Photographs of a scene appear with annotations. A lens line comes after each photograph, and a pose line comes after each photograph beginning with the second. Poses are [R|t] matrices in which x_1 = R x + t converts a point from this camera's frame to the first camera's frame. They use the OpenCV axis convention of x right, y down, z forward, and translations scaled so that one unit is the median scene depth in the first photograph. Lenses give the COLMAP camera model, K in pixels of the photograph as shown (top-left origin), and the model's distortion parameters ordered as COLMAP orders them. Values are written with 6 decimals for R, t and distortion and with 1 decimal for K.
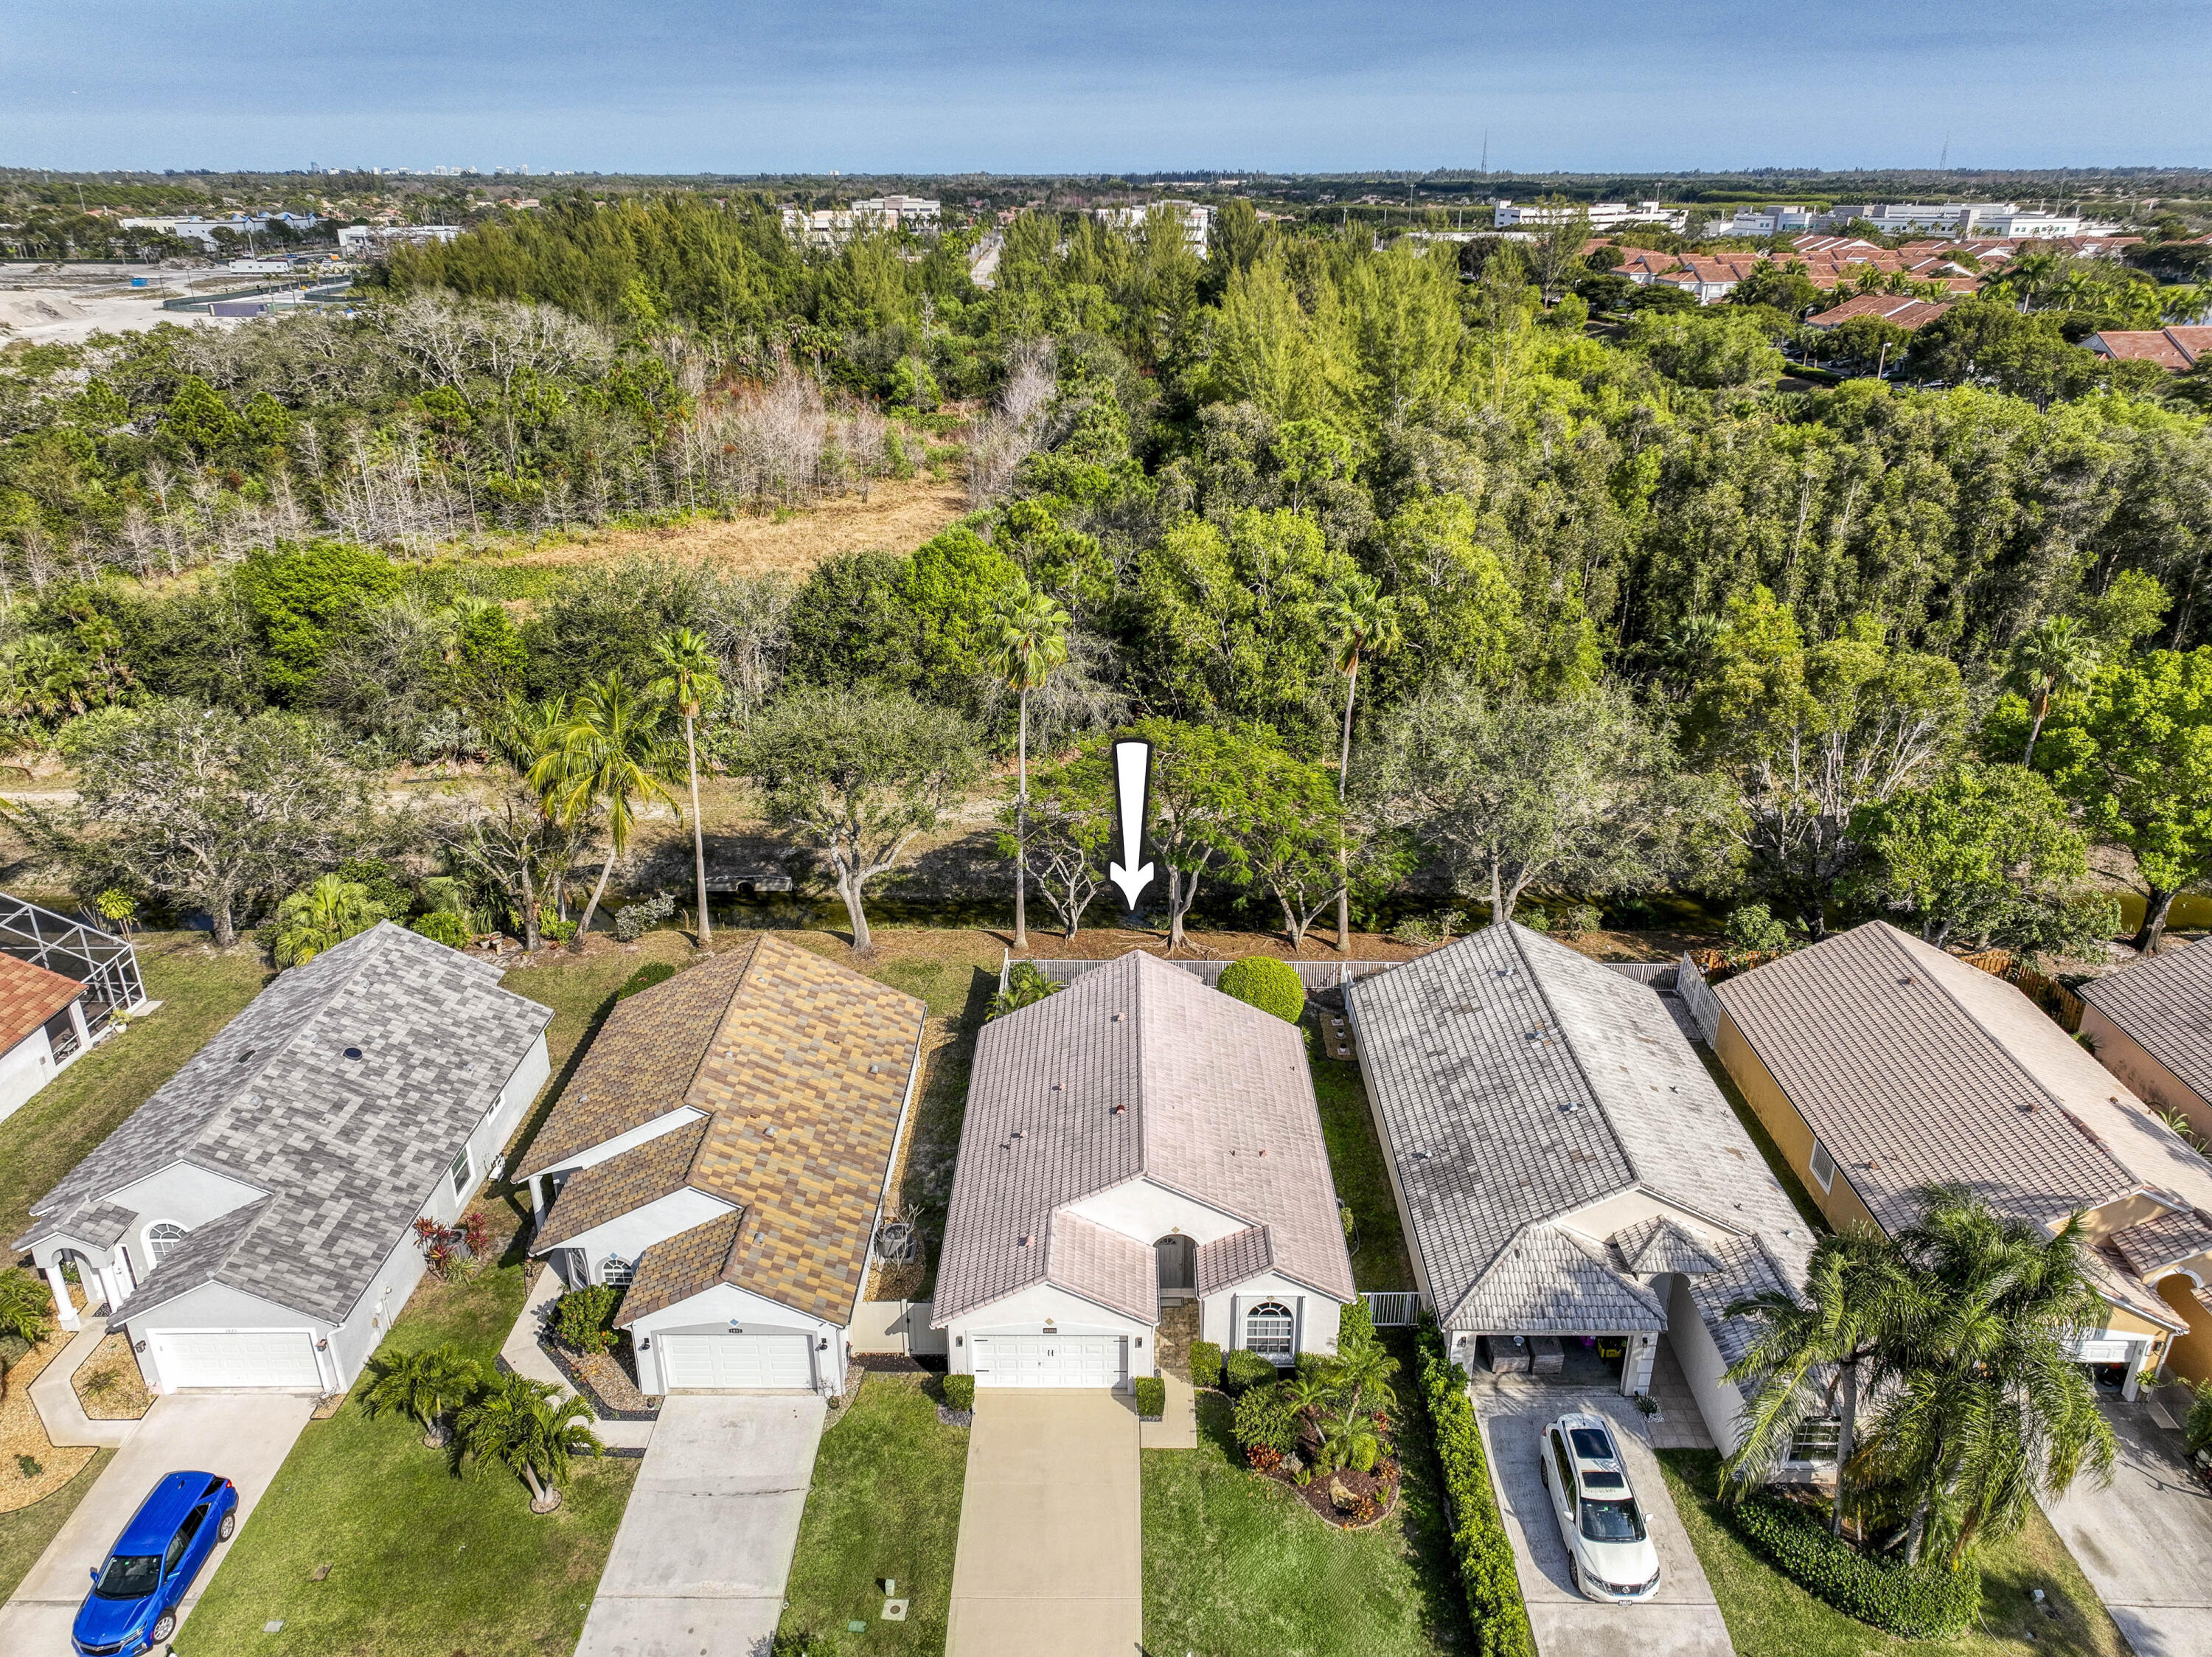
lens RADIAL K [[1537.4, 0, 1106.0], [0, 1537.4, 828.5], [0, 0, 1]] dist [-0.000537, -0.000017]
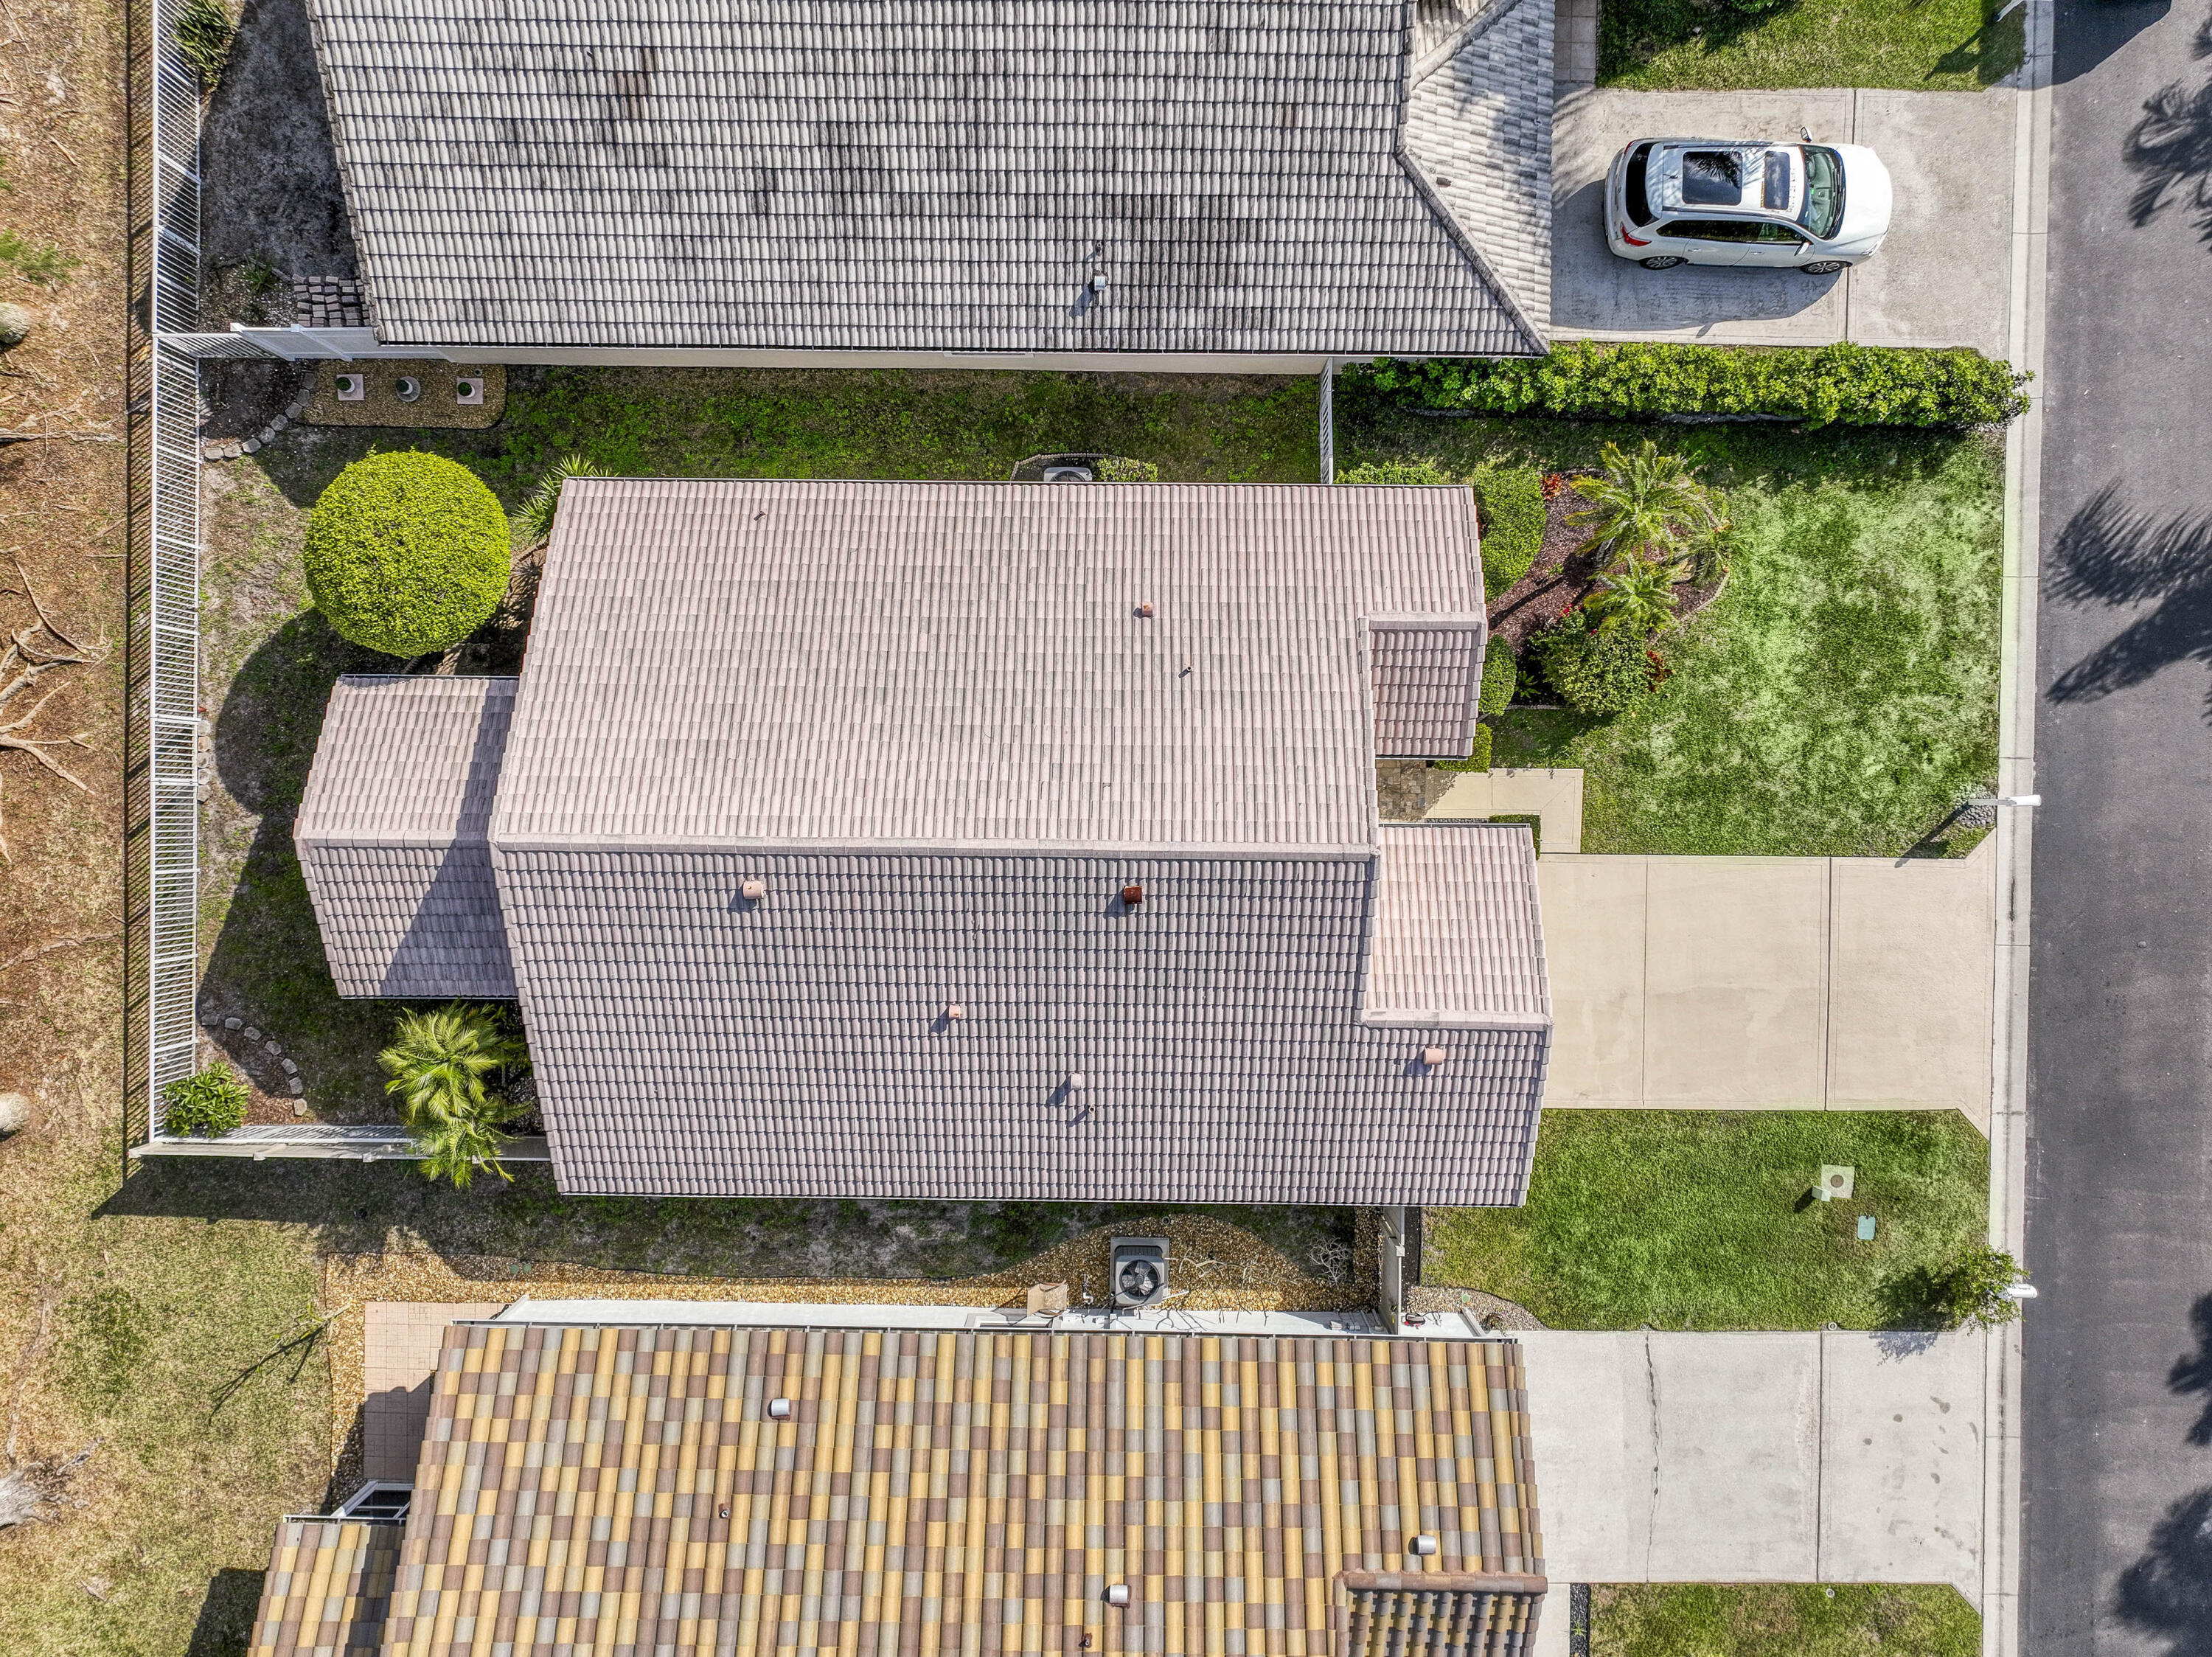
lens RADIAL K [[1537.4, 0, 1106.0], [0, 1537.4, 828.5], [0, 0, 1]] dist [-0.000537, -0.000017]
pose [[0.000303, -0.999981, -0.006080, 0.039343], [0.400592, -0.005449, 0.916240, -0.314562], [-0.916256, -0.002713, 0.400583, 0.977401]]
